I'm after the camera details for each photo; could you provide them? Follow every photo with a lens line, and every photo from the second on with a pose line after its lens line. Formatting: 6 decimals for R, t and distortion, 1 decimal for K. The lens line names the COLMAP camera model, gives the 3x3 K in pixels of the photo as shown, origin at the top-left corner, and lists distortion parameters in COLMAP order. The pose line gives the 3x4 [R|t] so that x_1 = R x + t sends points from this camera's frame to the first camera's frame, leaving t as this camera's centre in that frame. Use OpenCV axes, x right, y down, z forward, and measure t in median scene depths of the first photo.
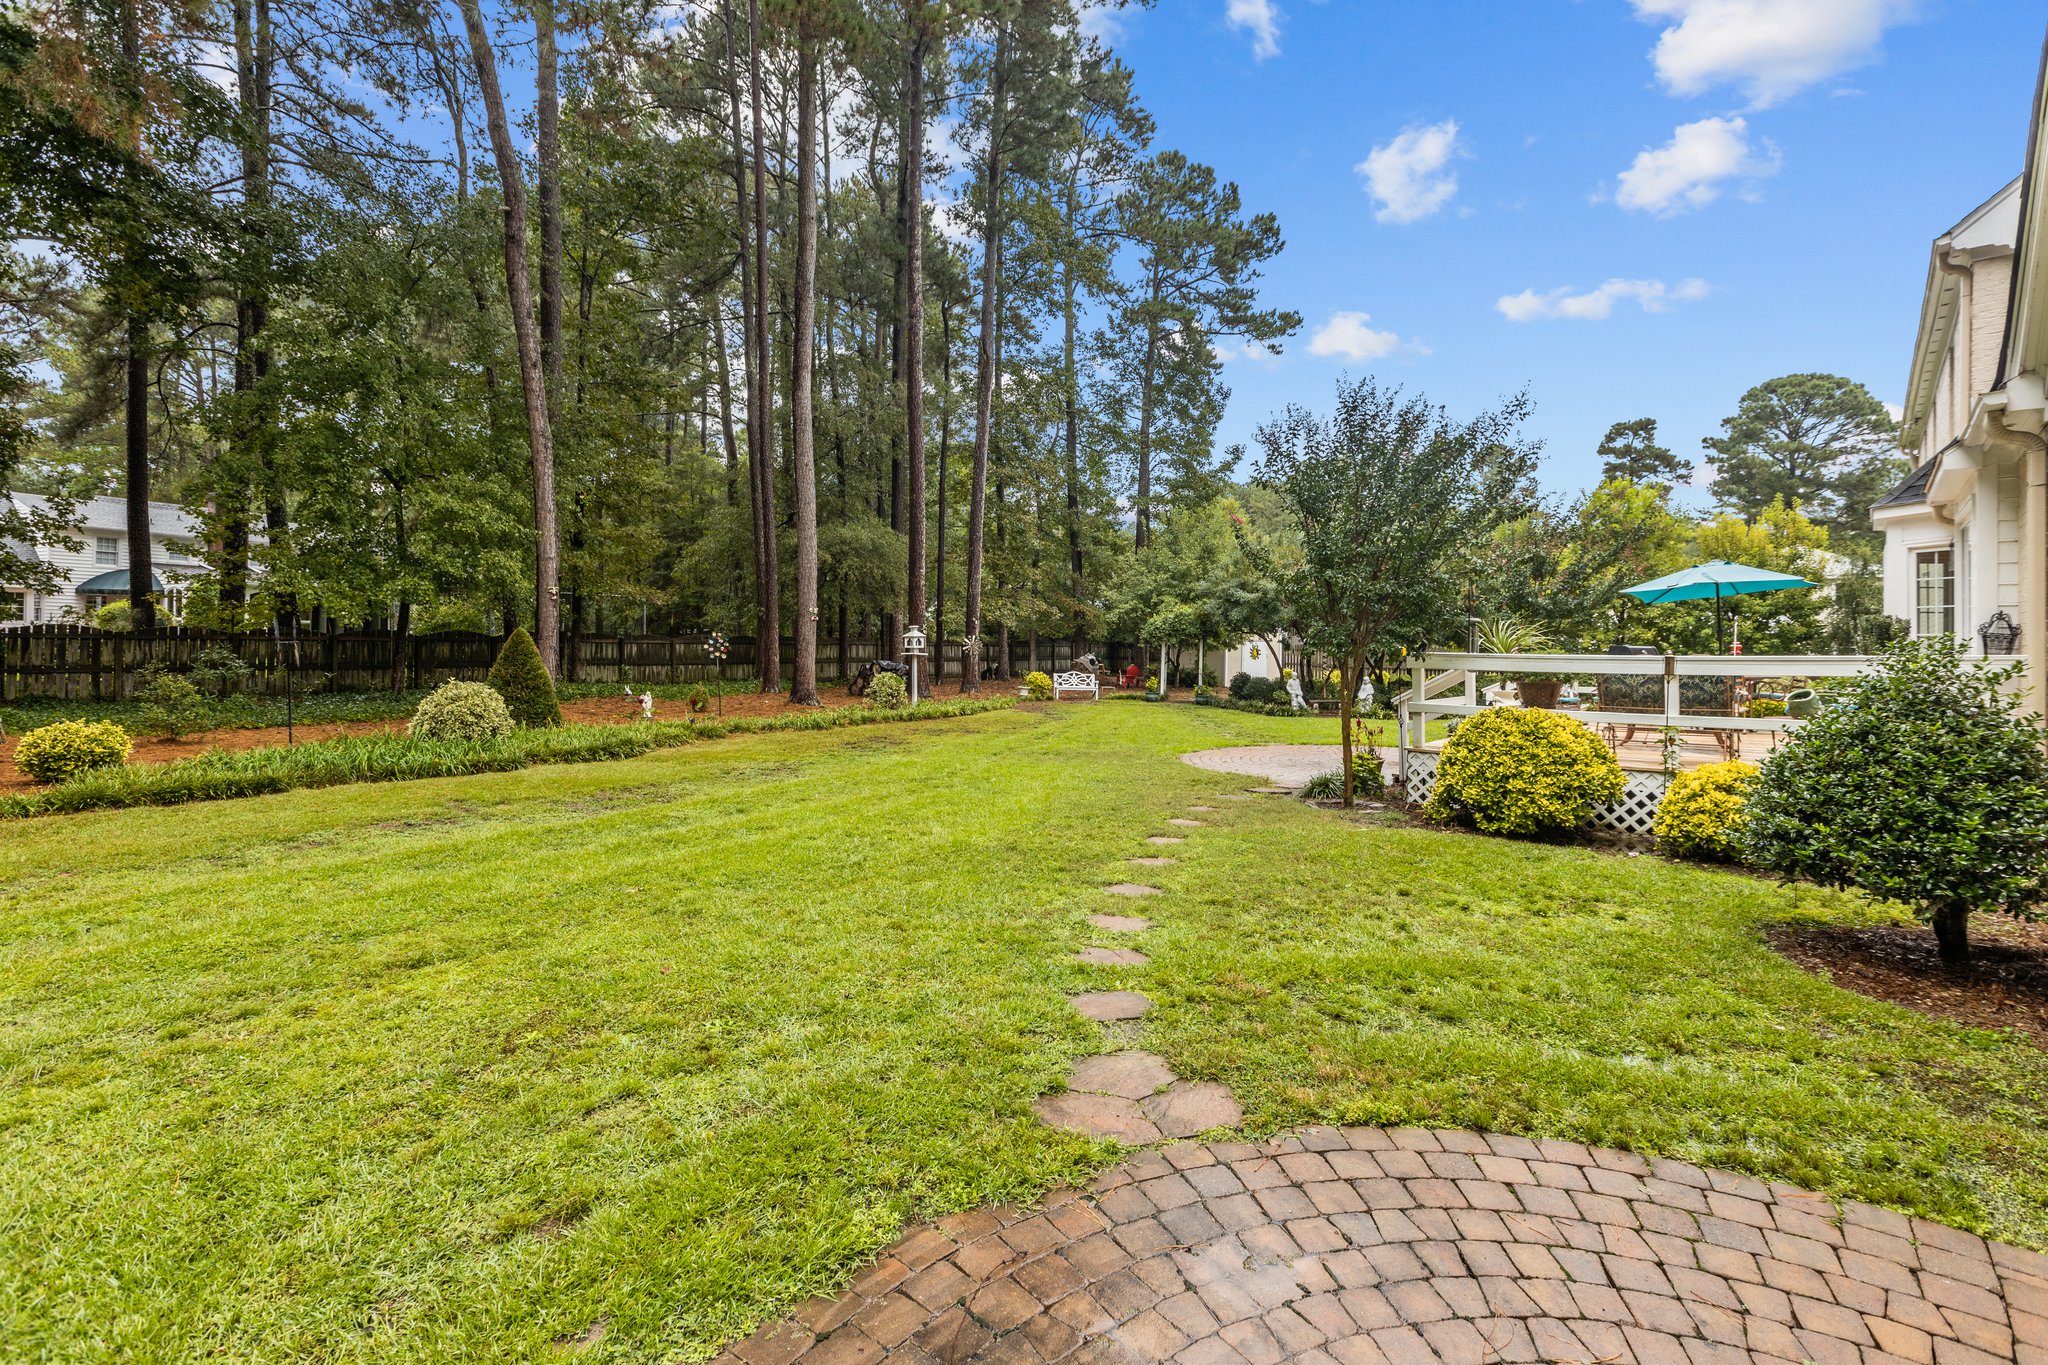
lens RADIAL K [[927.0, 0, 1022.4], [0, 927.0, 631.3], [0, 0, 1]] dist [-0.000244, 0.000153]
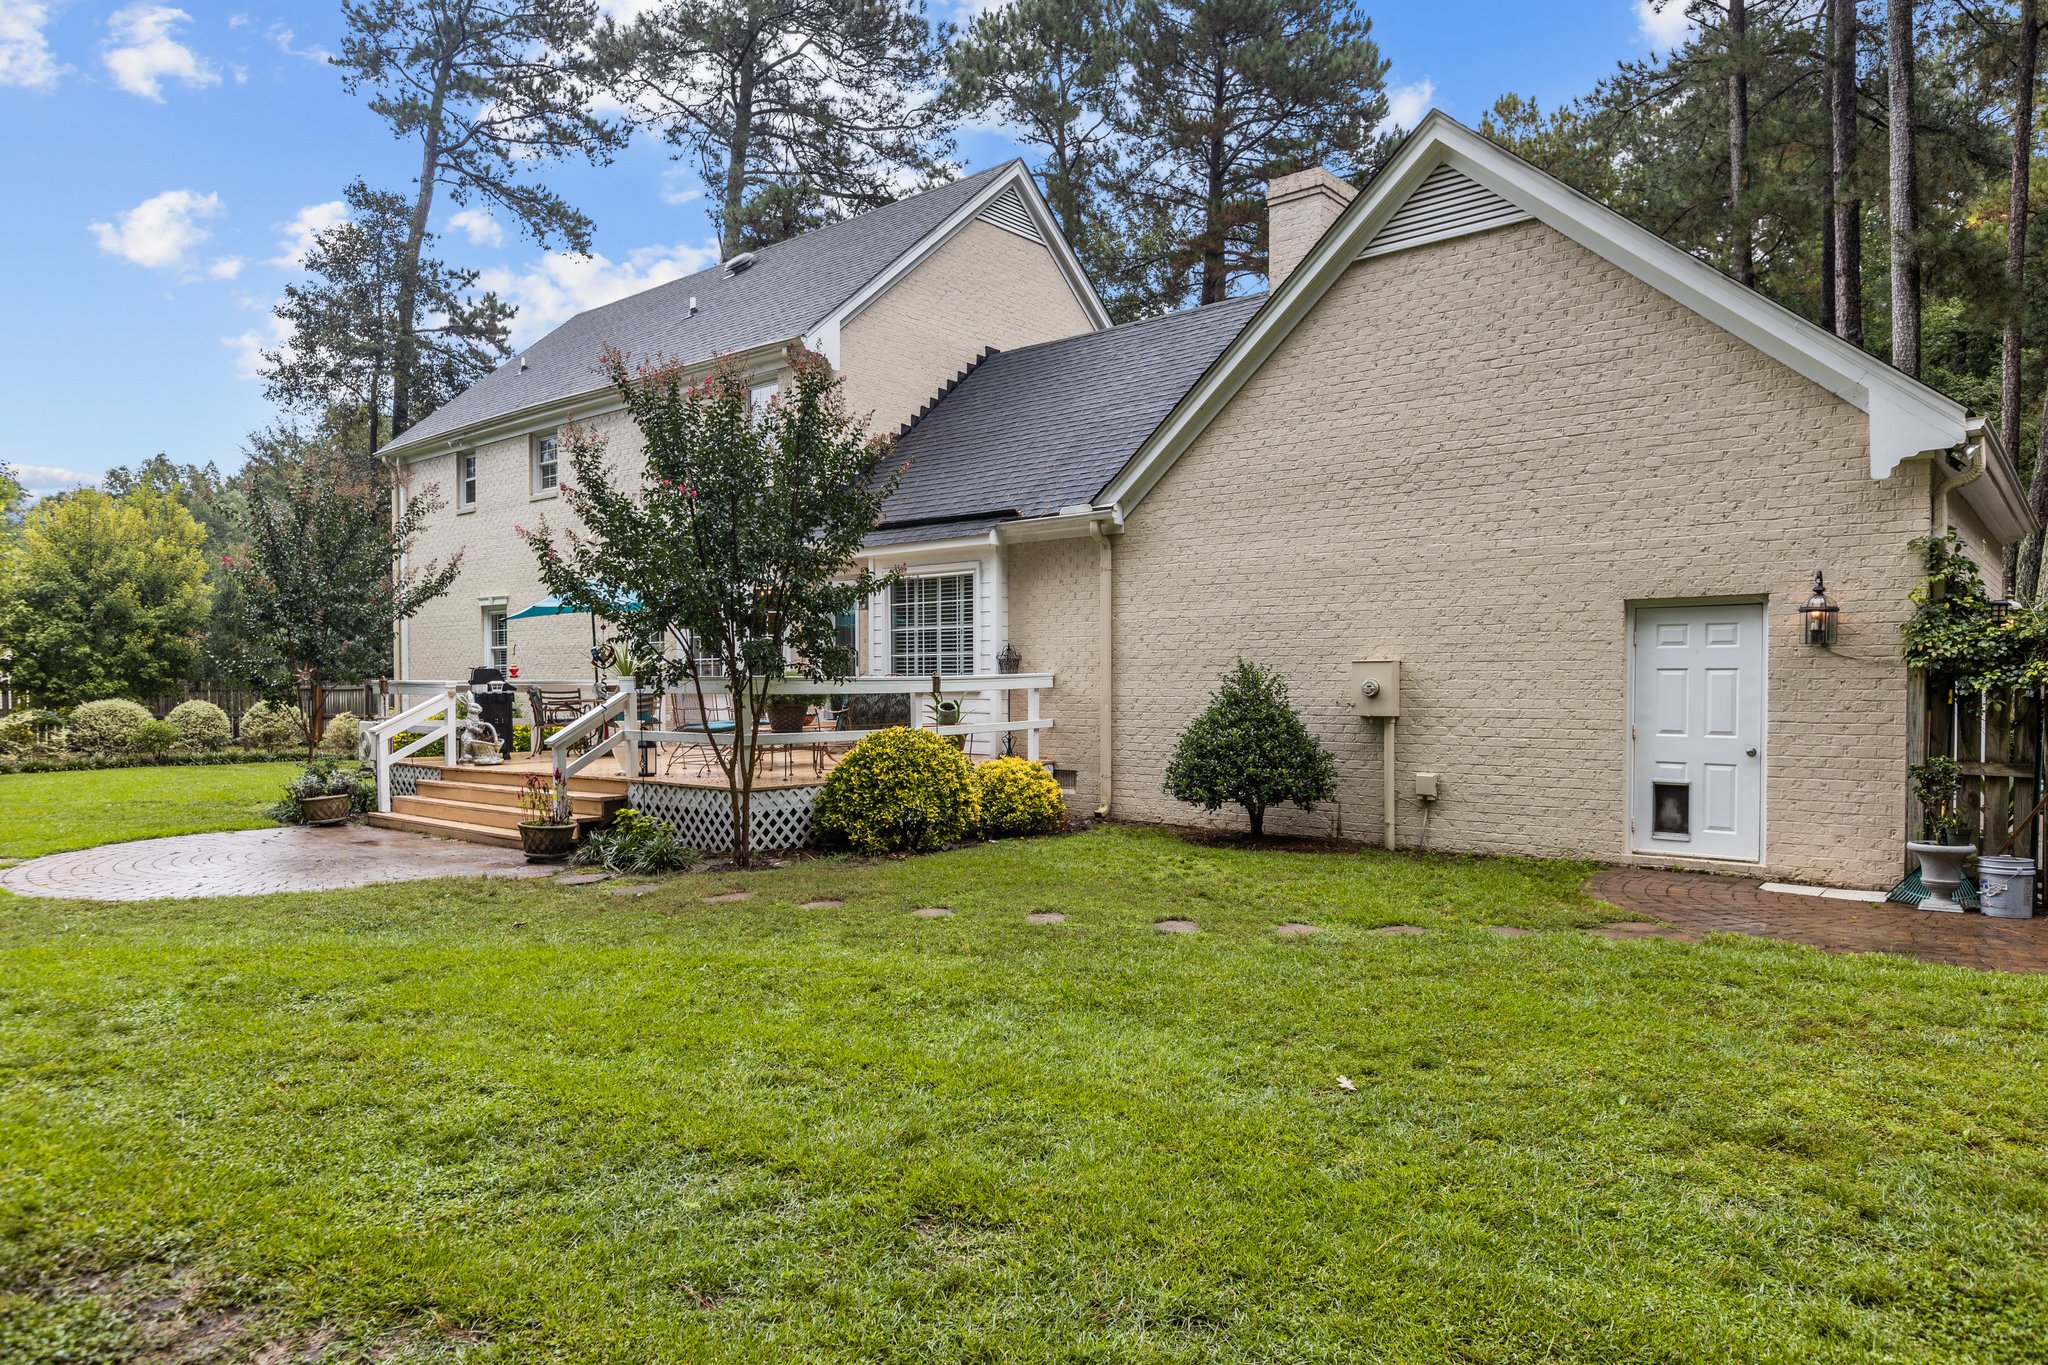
lens RADIAL K [[1281.0, 0, 1024.9], [0, 1281.0, 699.2], [0, 0, 1]] dist [0.001841, 0.002324]
pose [[-0.023551, -0.027110, 0.999355, -0.087616], [-0.011923, 0.999569, 0.026835, 0.001124], [-0.999652, -0.011284, -0.023864, 0.089285]]
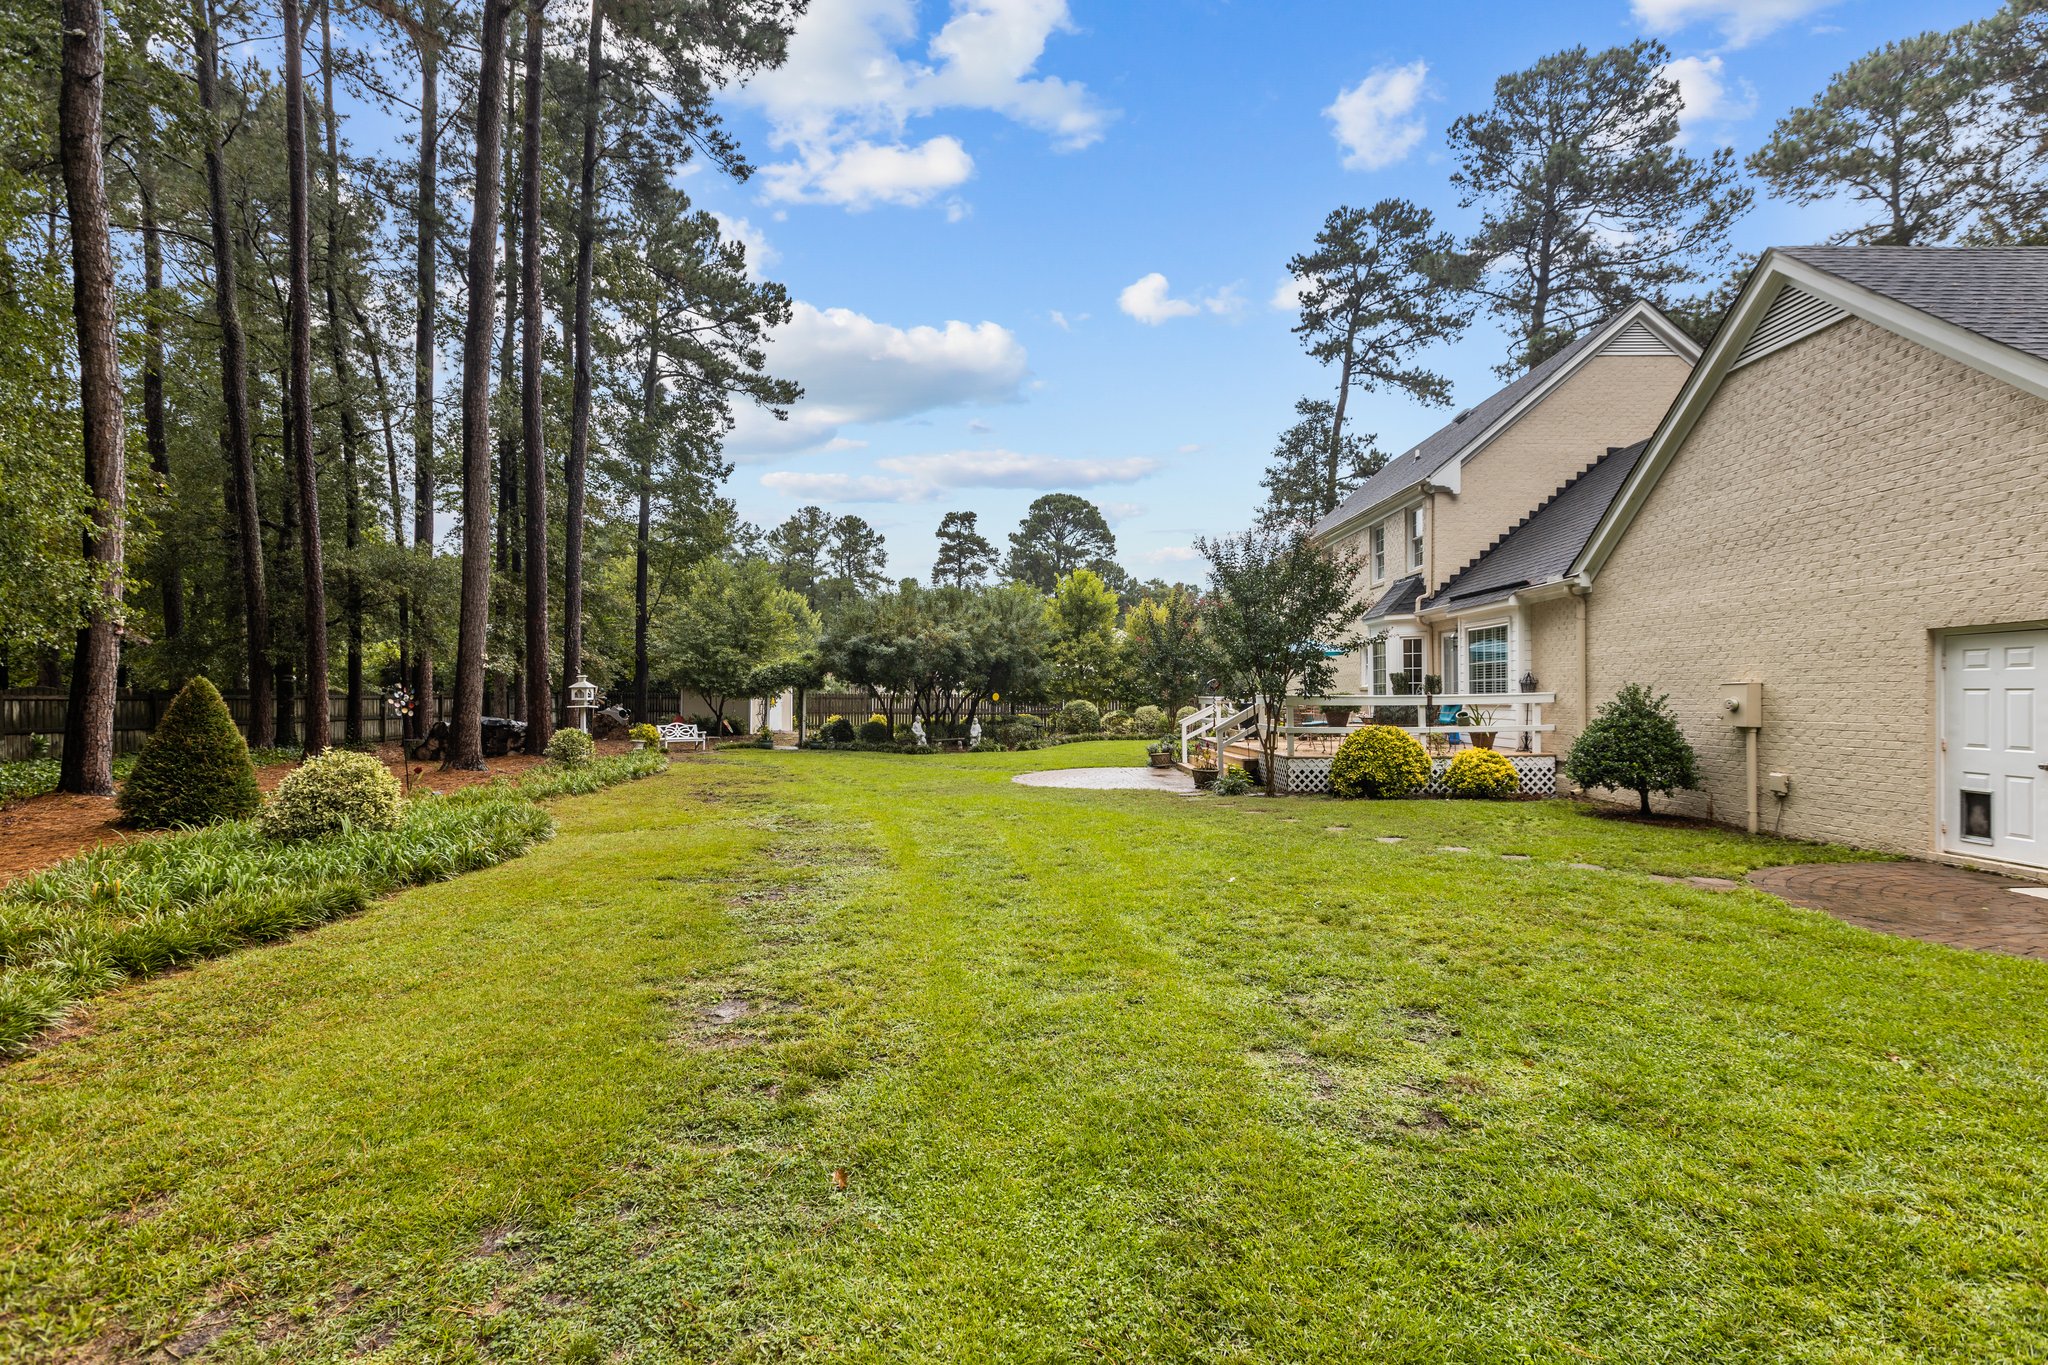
lens RADIAL K [[912.7, 0, 1024.0], [0, 912.7, 682.5], [0, 0, 1]] dist [-0.002176, -0.000128]
pose [[0.749036, -0.002850, 0.662523, -0.107603], [0.000917, 0.999994, 0.003266, -0.000403], [-0.662528, -0.001839, 0.749035, 0.016557]]
